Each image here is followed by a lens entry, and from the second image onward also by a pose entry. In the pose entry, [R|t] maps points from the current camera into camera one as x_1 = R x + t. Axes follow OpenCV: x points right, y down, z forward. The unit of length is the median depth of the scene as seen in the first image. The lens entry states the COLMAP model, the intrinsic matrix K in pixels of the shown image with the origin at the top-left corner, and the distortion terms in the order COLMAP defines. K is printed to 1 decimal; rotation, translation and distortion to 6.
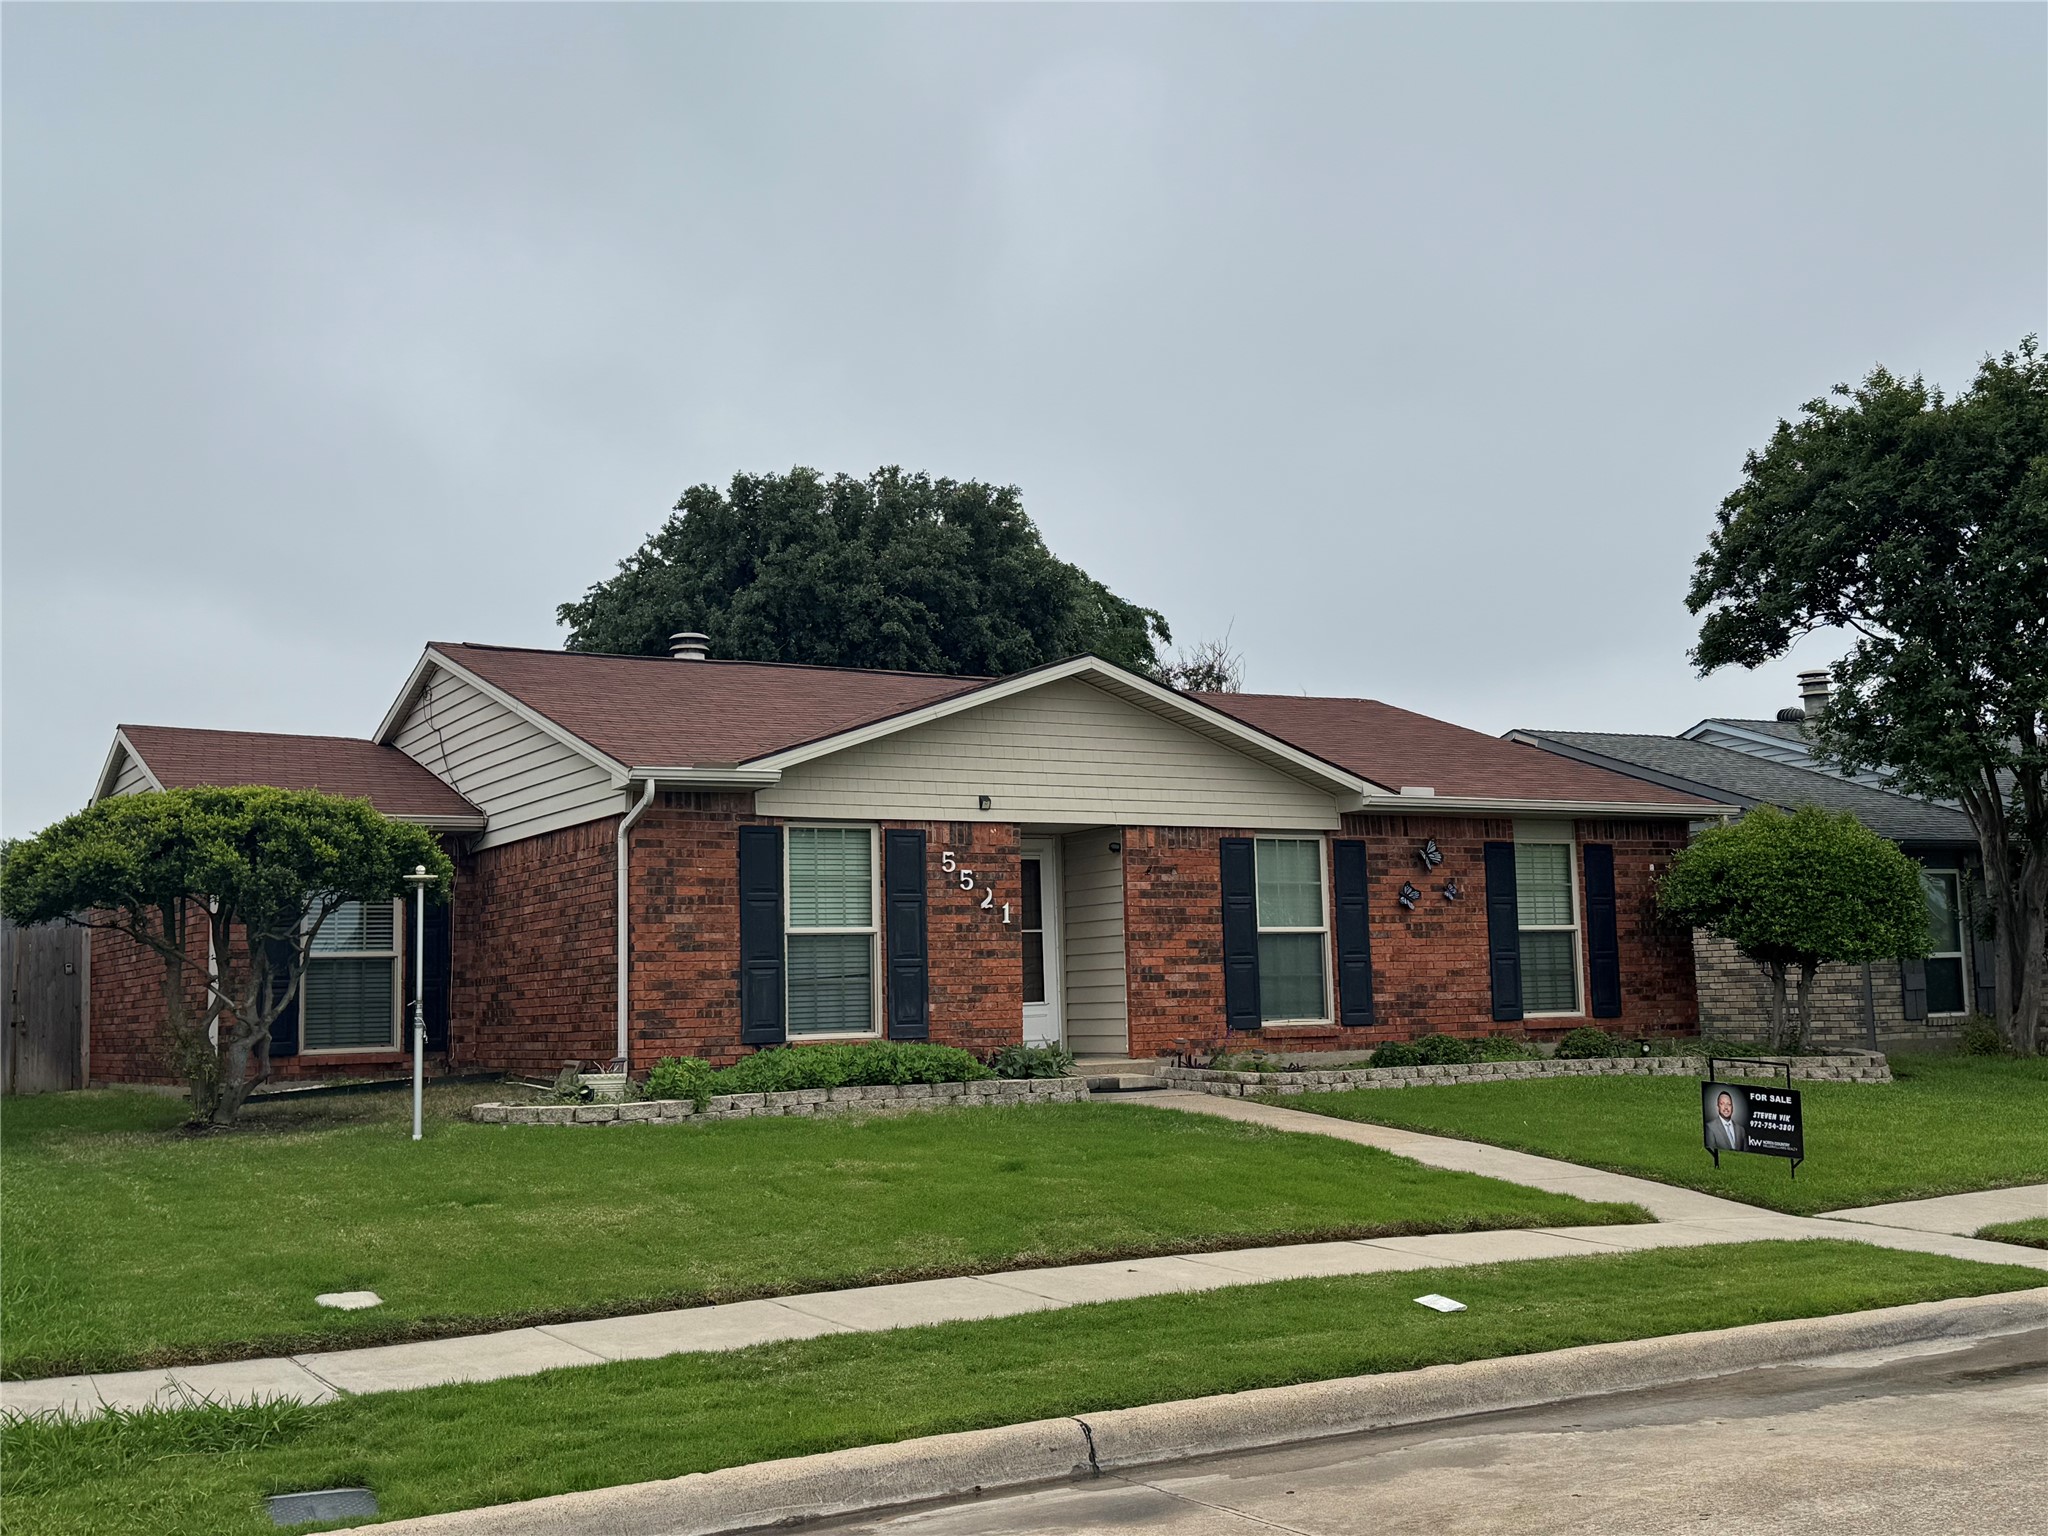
lens RADIAL K [[2266.9, 0, 1024.0], [0, 2266.9, 768.0], [0, 0, 1]] dist [0.163235, 0.009974]
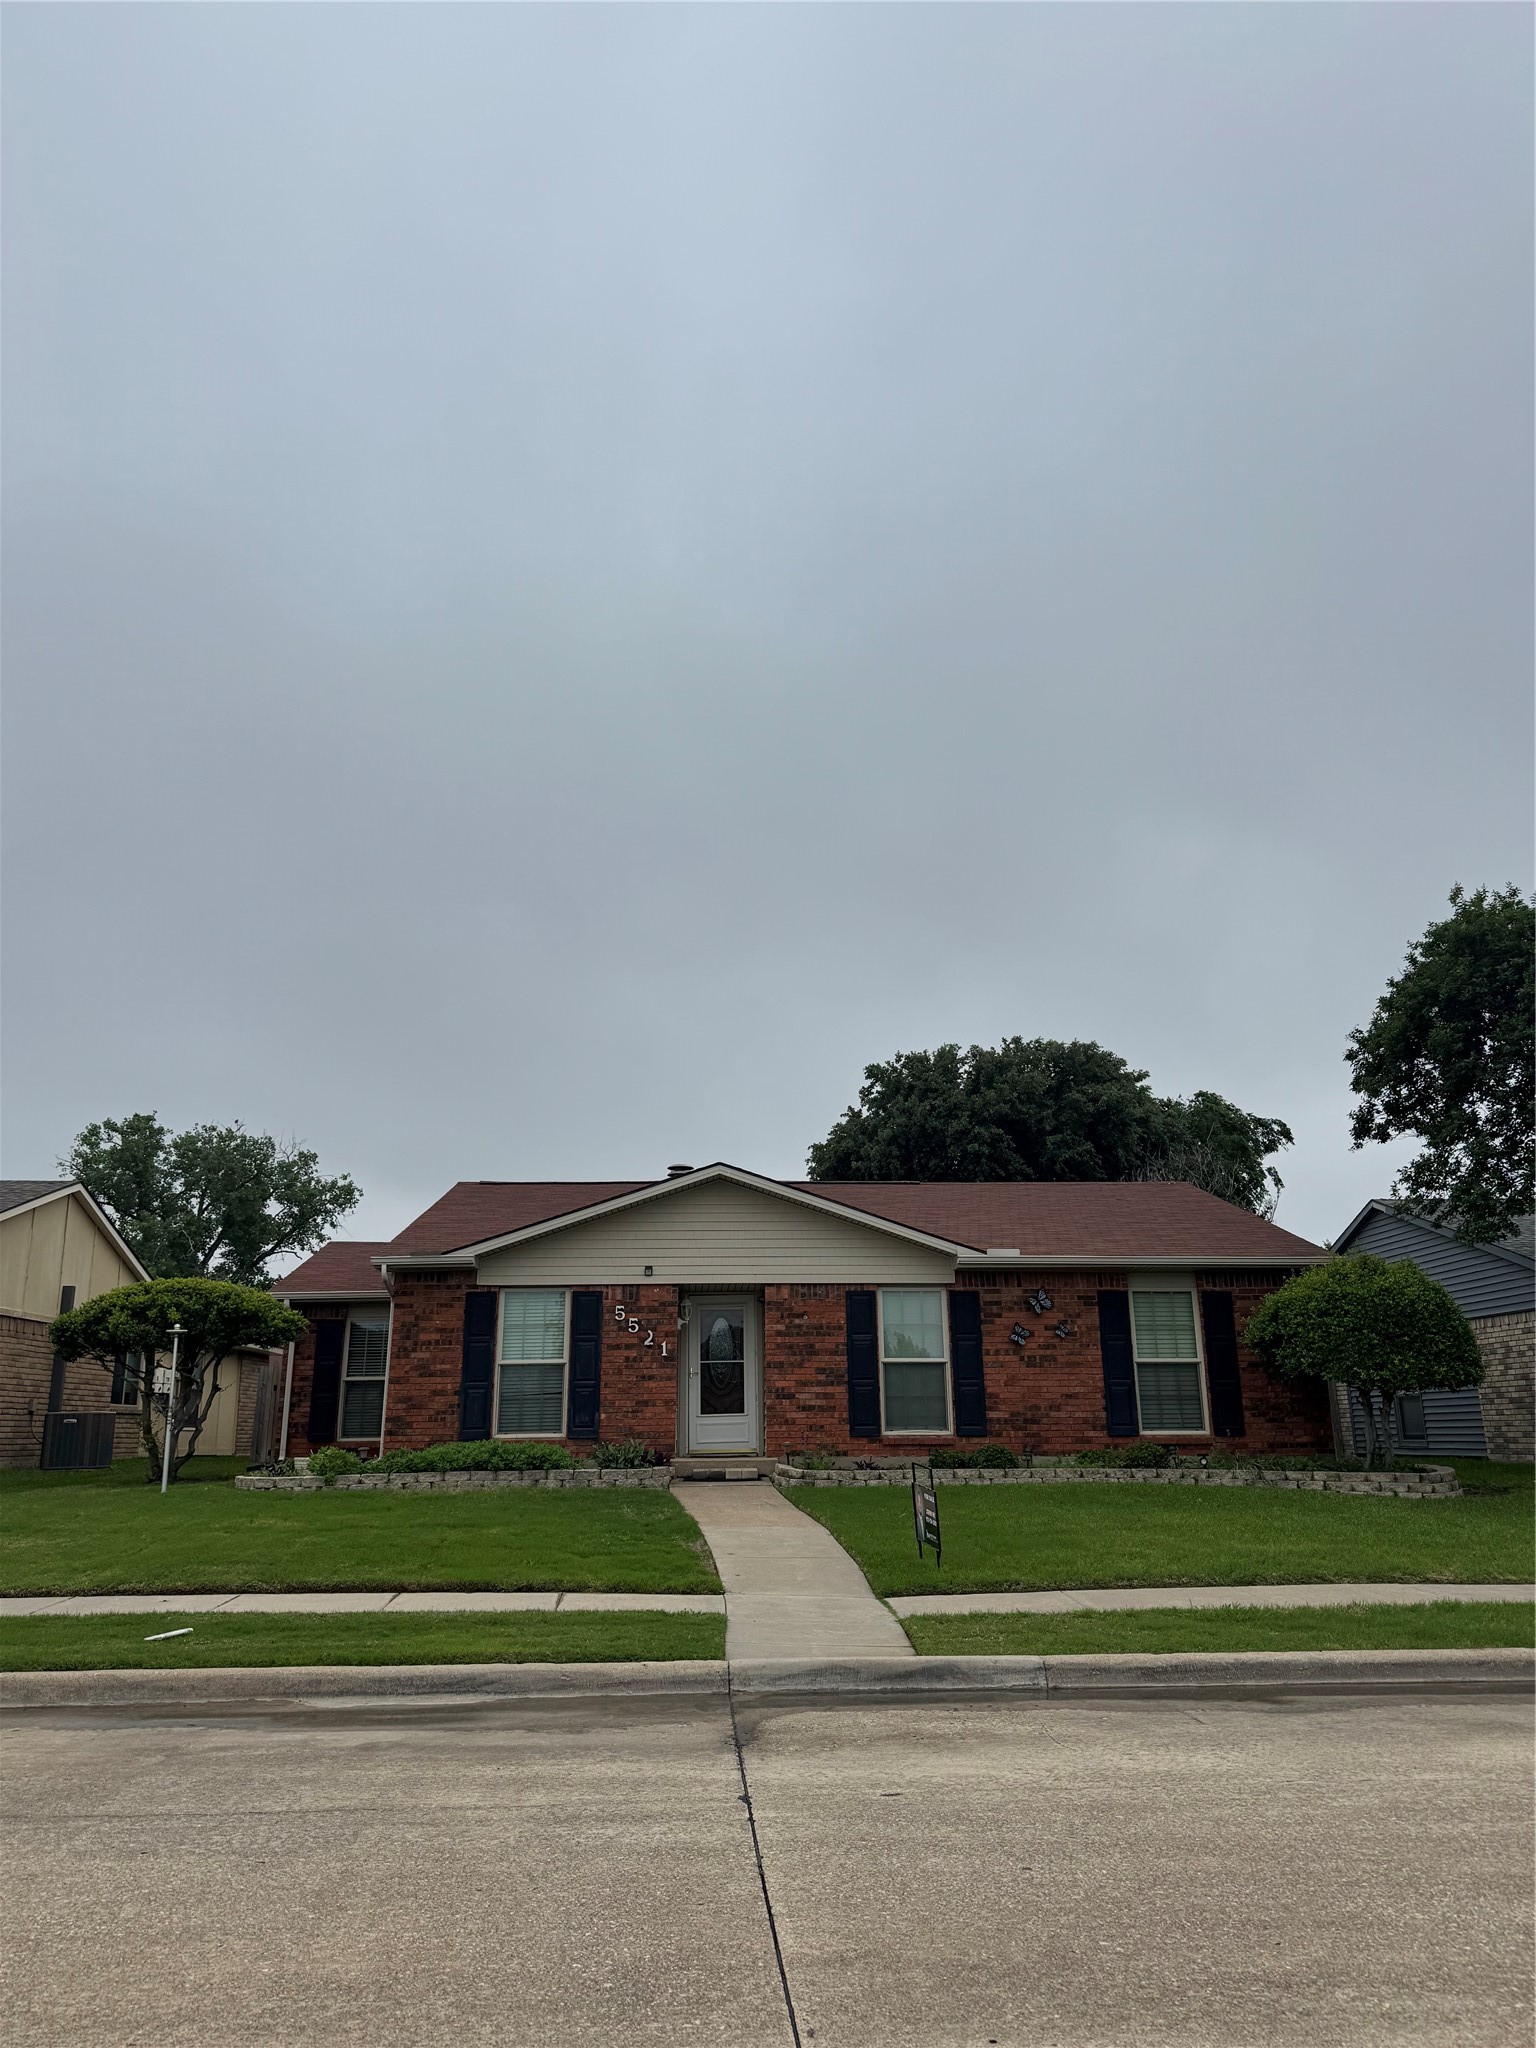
lens RADIAL K [[1483.6, 0, 768.0], [0, 1483.6, 1024.0], [0, 0, 1]] dist [0.199801, -0.399647]
pose [[0.872846, -0.108608, -0.475757, 0.496788], [0.035501, 0.986468, -0.160062, 0.014316], [0.486703, 0.122820, 0.864891, 0.173450]]
